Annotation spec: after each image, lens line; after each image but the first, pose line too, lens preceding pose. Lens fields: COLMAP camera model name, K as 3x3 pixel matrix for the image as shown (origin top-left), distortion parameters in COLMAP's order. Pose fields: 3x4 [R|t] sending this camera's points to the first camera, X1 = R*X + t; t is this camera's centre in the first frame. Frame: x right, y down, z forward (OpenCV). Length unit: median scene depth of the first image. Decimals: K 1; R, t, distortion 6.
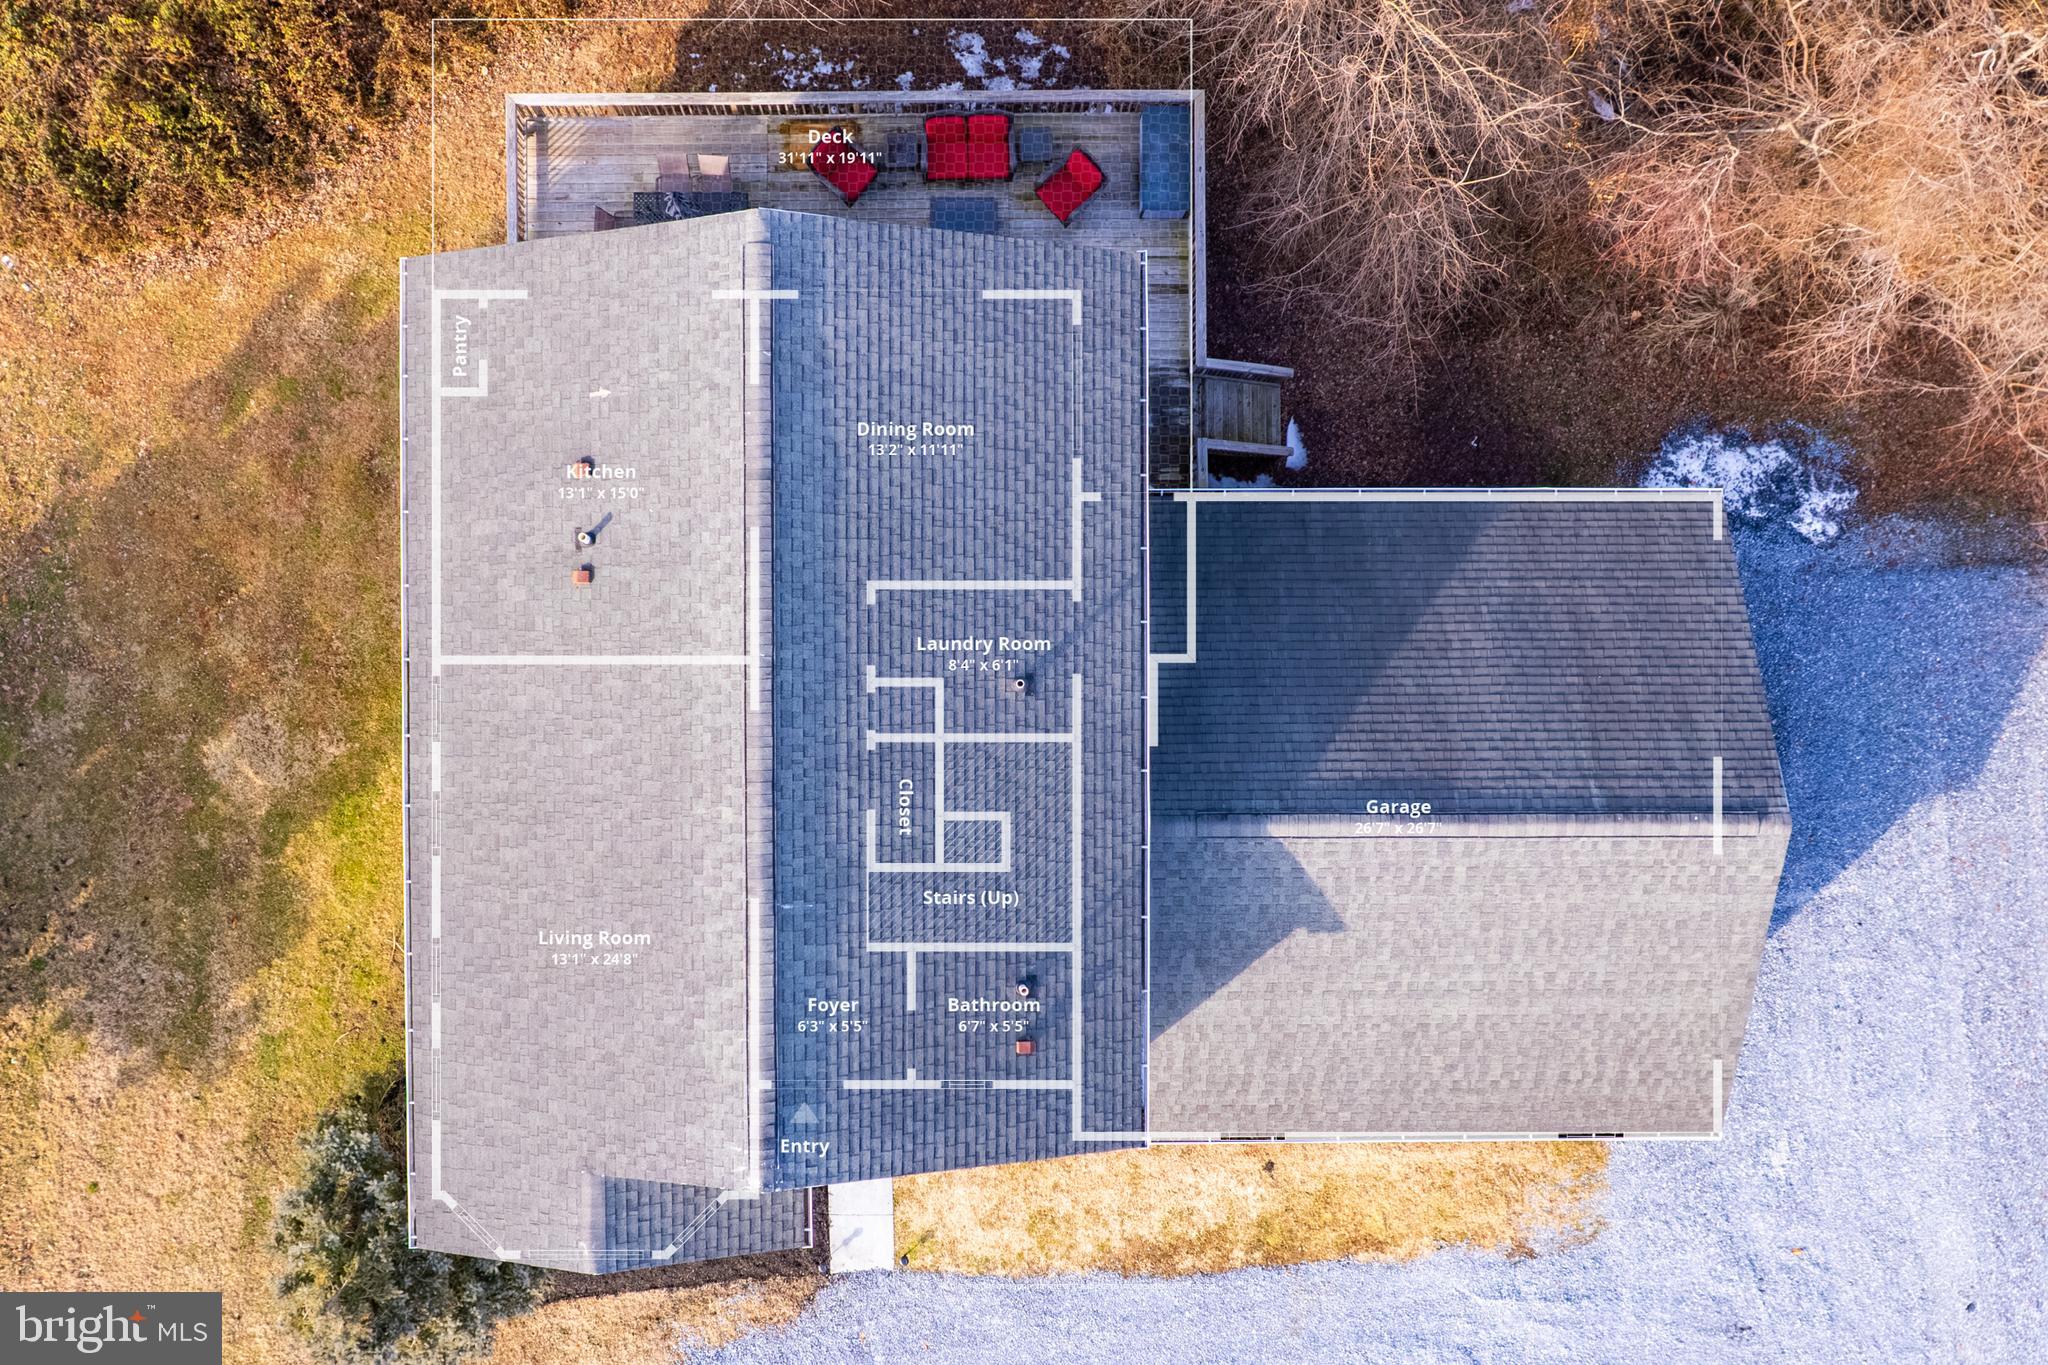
lens RADIAL K [[1318.5, 0, 1021.4], [0, 1318.5, 683.3], [0, 0, 1]] dist [-0.055454, 0.033470]
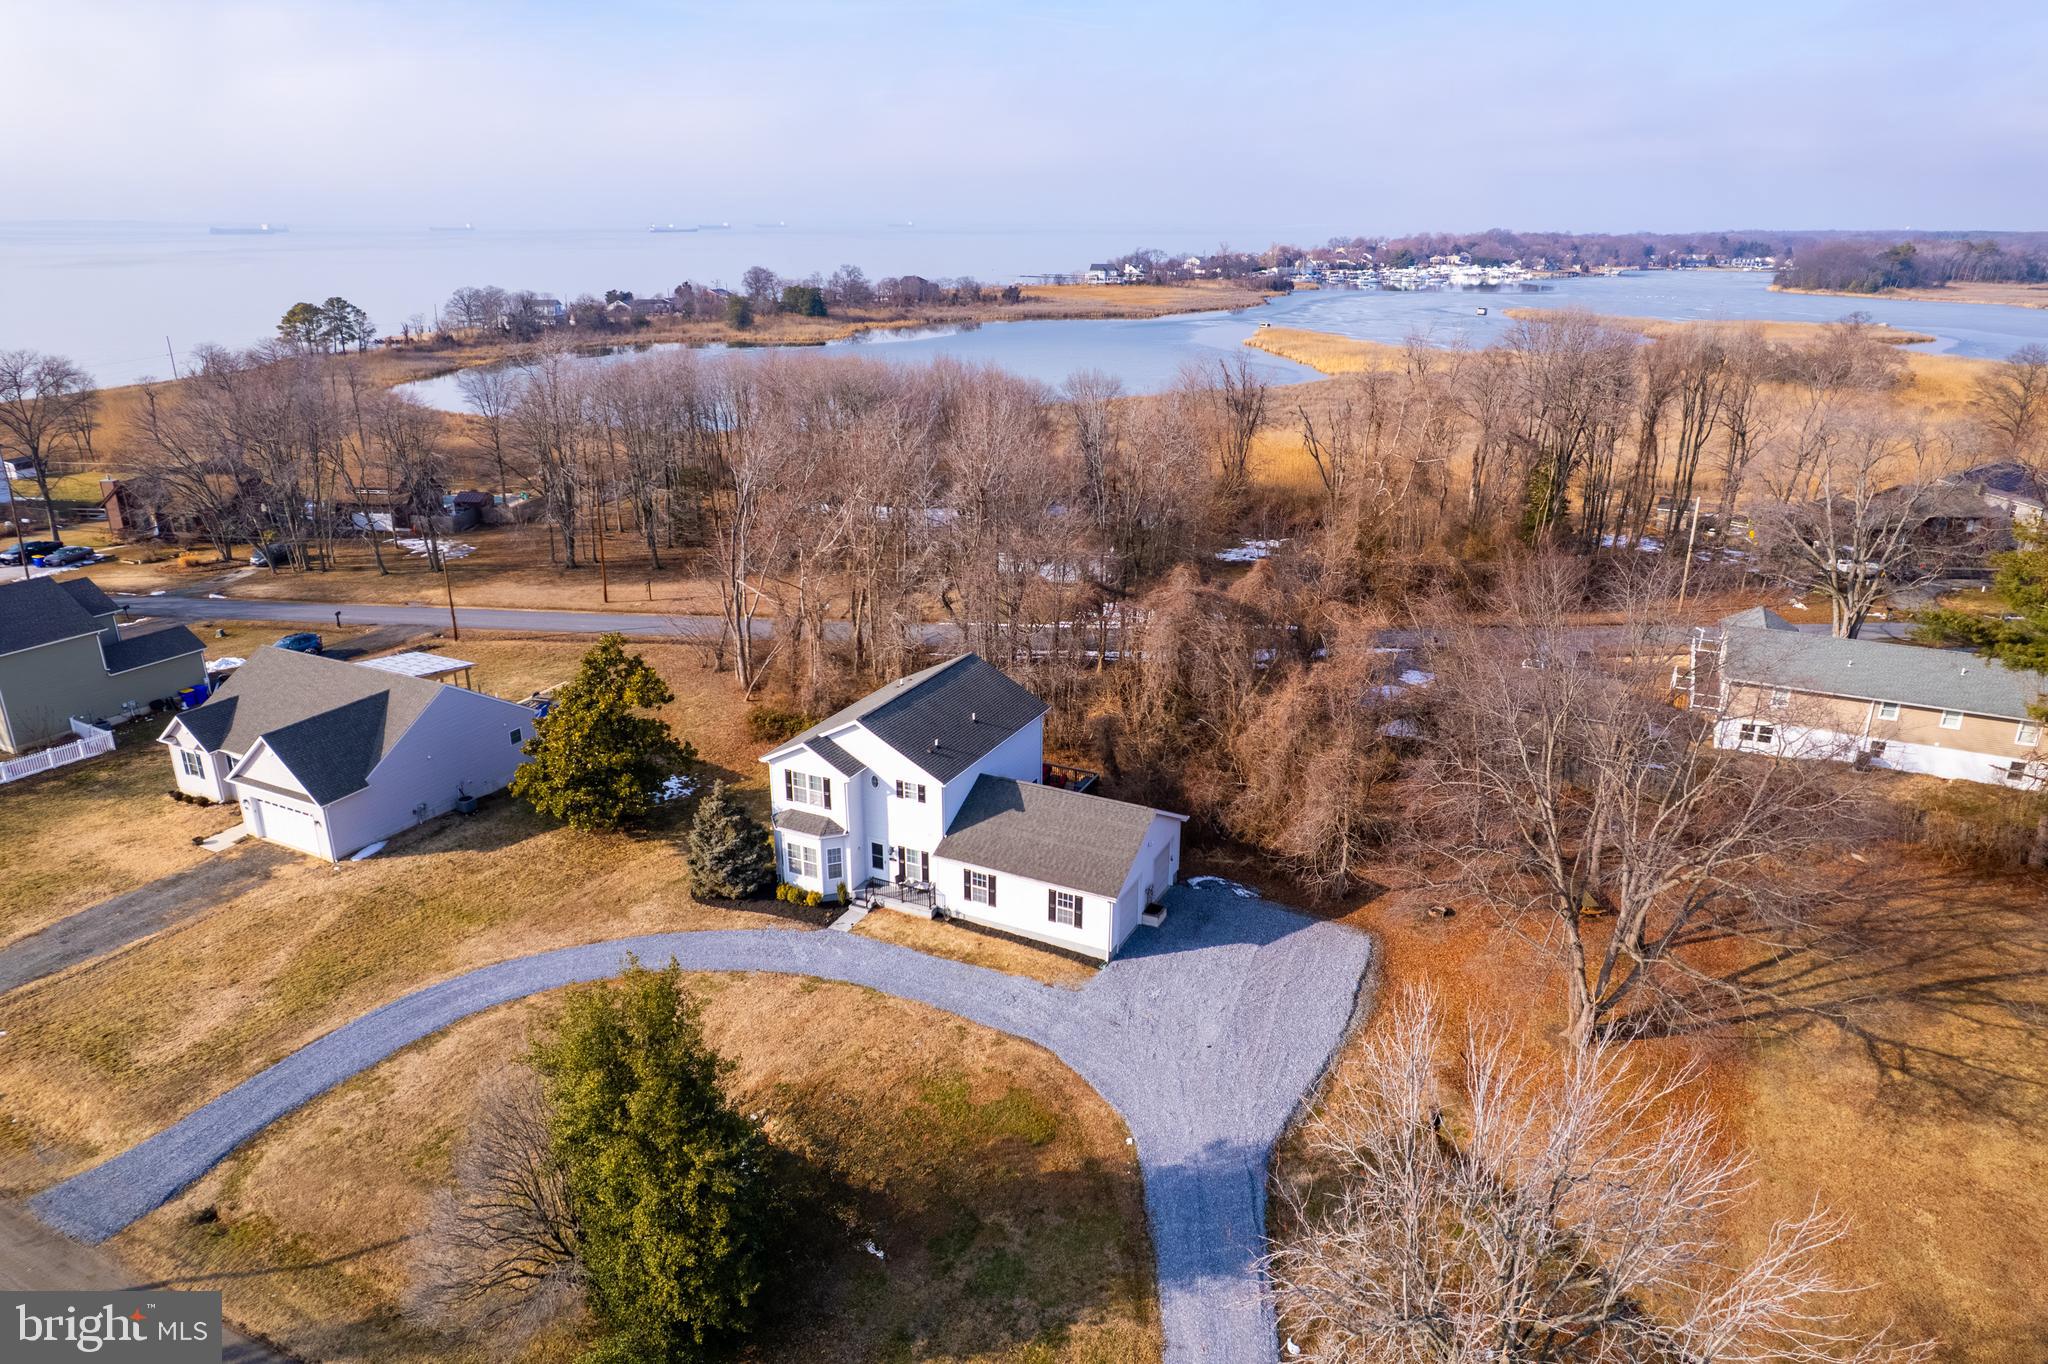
lens RADIAL K [[1318.5, 0, 1029.4], [0, 1318.5, 662.9], [0, 0, 1]] dist [-0.055454, 0.033470]
pose [[0.896603, 0.132798, -0.422455, 1.389725], [-0.442833, 0.265910, -0.856265, 2.570217], [-0.001375, 0.954807, 0.297223, -0.409066]]
